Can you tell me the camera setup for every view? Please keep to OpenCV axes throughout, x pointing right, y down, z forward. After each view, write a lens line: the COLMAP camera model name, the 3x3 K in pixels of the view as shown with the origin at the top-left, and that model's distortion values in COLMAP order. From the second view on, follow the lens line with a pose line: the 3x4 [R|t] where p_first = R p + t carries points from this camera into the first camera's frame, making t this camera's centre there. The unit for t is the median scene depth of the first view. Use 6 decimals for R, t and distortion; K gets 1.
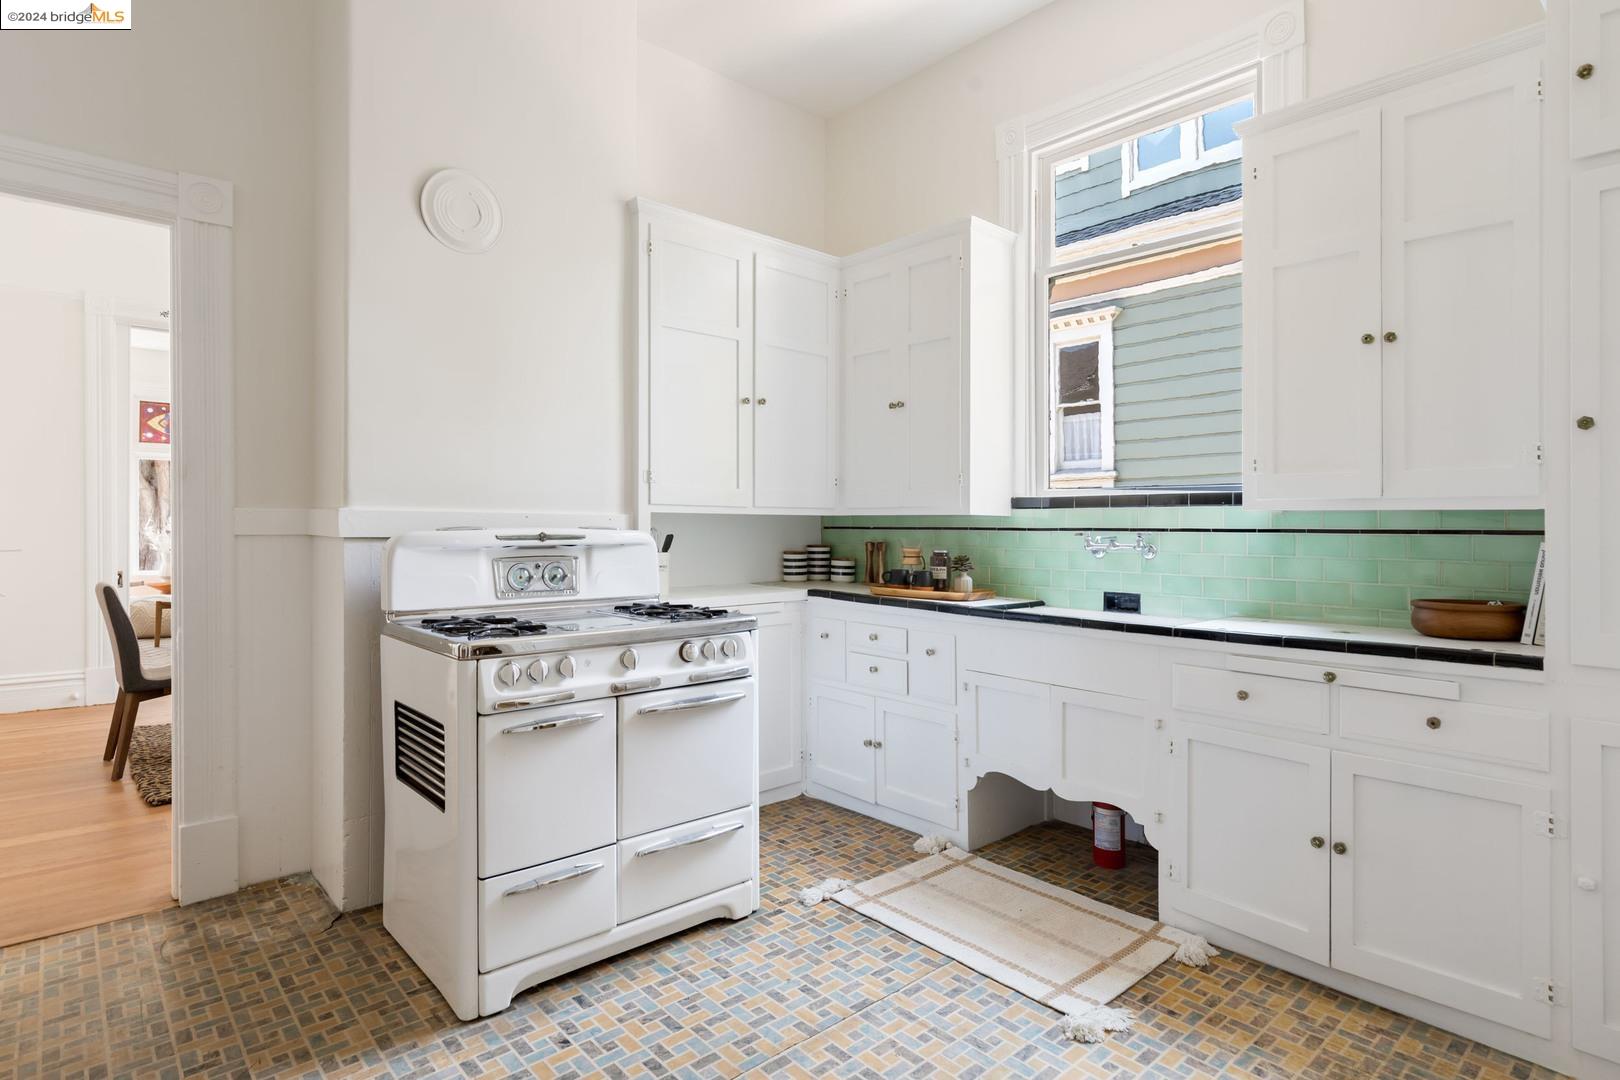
lens RADIAL K [[840.1, 0, 793.3], [0, 840.1, 522.3], [0, 0, 1]] dist [0.002786, 0.000460]
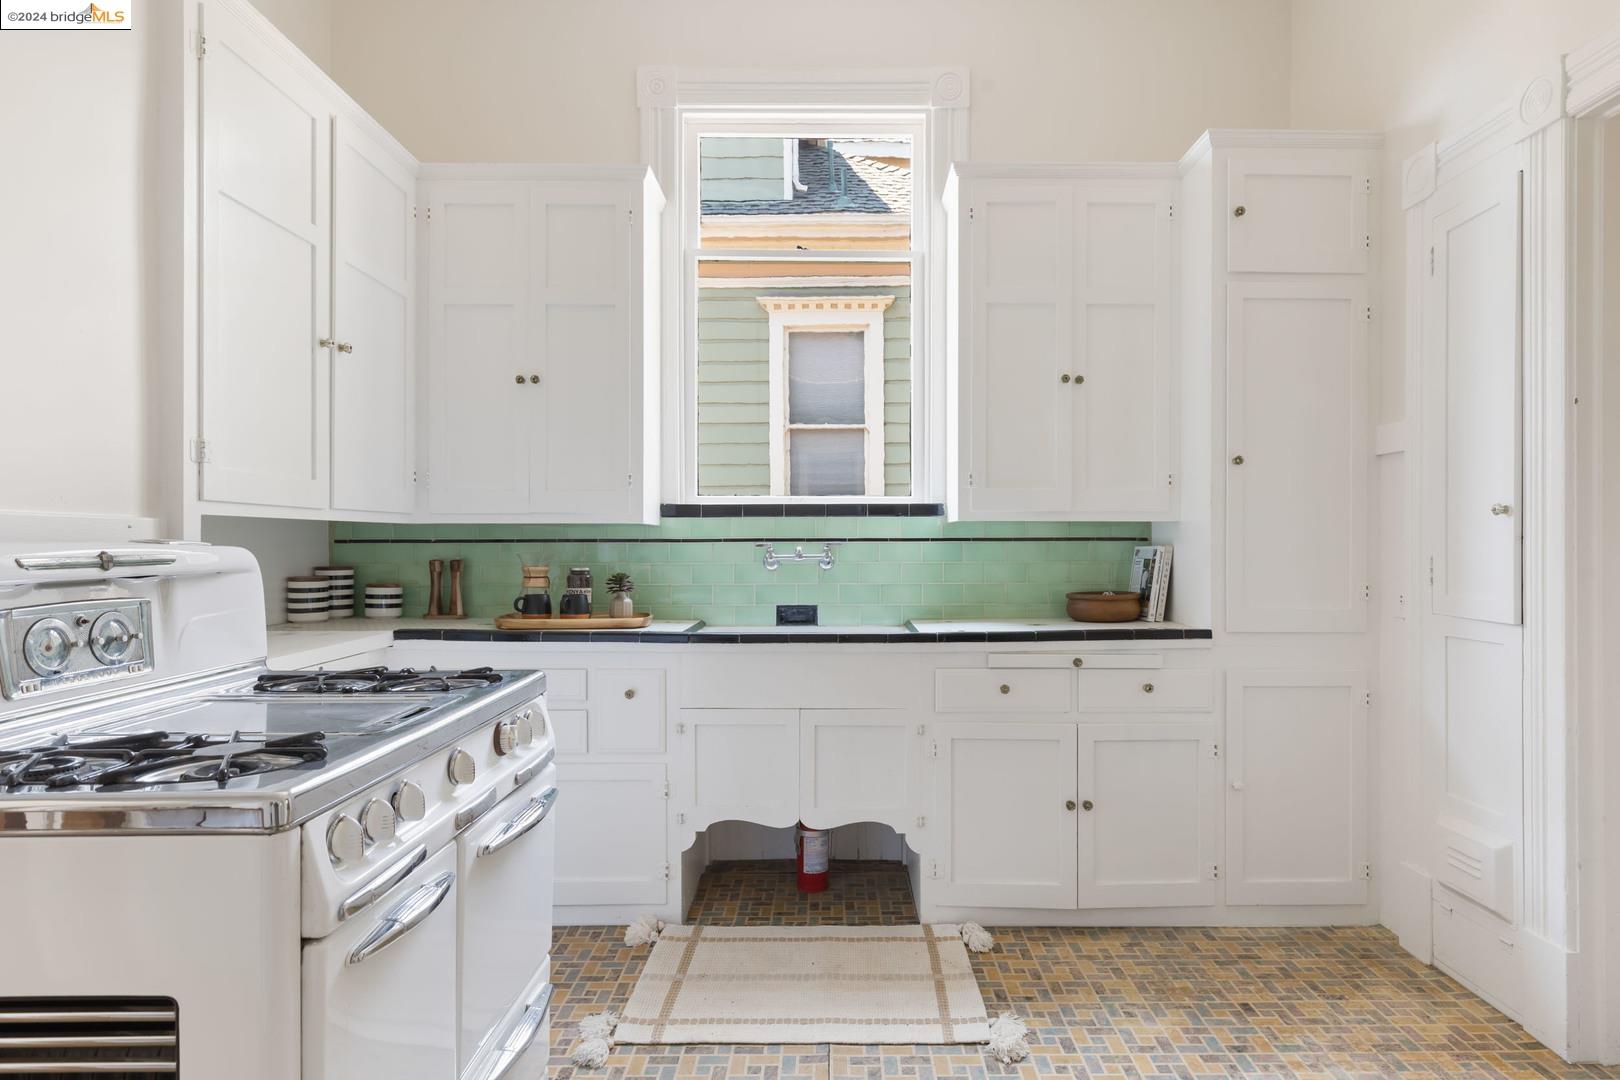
lens RADIAL K [[897.3, 0, 824.1], [0, 897.3, 538.9], [0, 0, 1]] dist [0.008022, -0.002895]
pose [[0.658191, -0.005317, 0.752832, -0.430605], [0.002651, 0.999985, 0.004744, 0.003162], [-0.752846, -0.001127, 0.658195, 0.350524]]
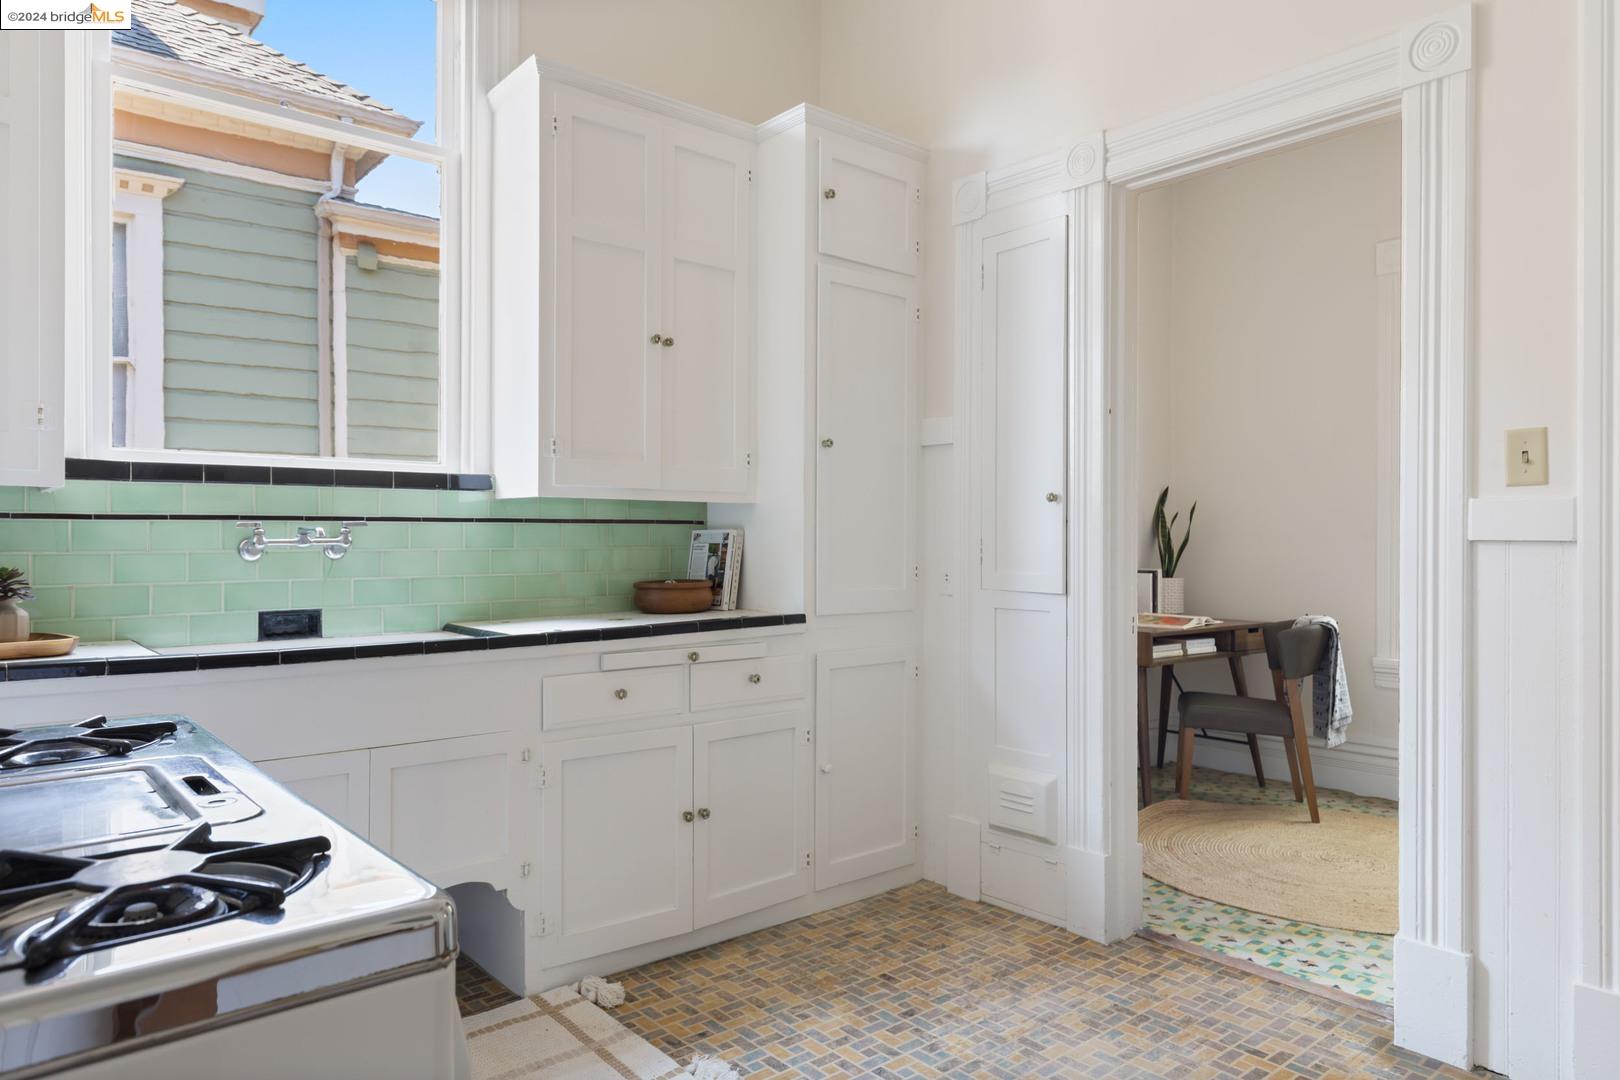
lens RADIAL K [[1079.6, 0, 803.7], [0, 1079.6, 531.5], [0, 0, 1]] dist [0.007562, 0.002957]
pose [[0.008121, -0.004455, 0.999957, -0.574089], [-0.007105, 0.999965, 0.004512, 0.014749], [-0.999942, -0.007142, 0.008089, 0.679840]]
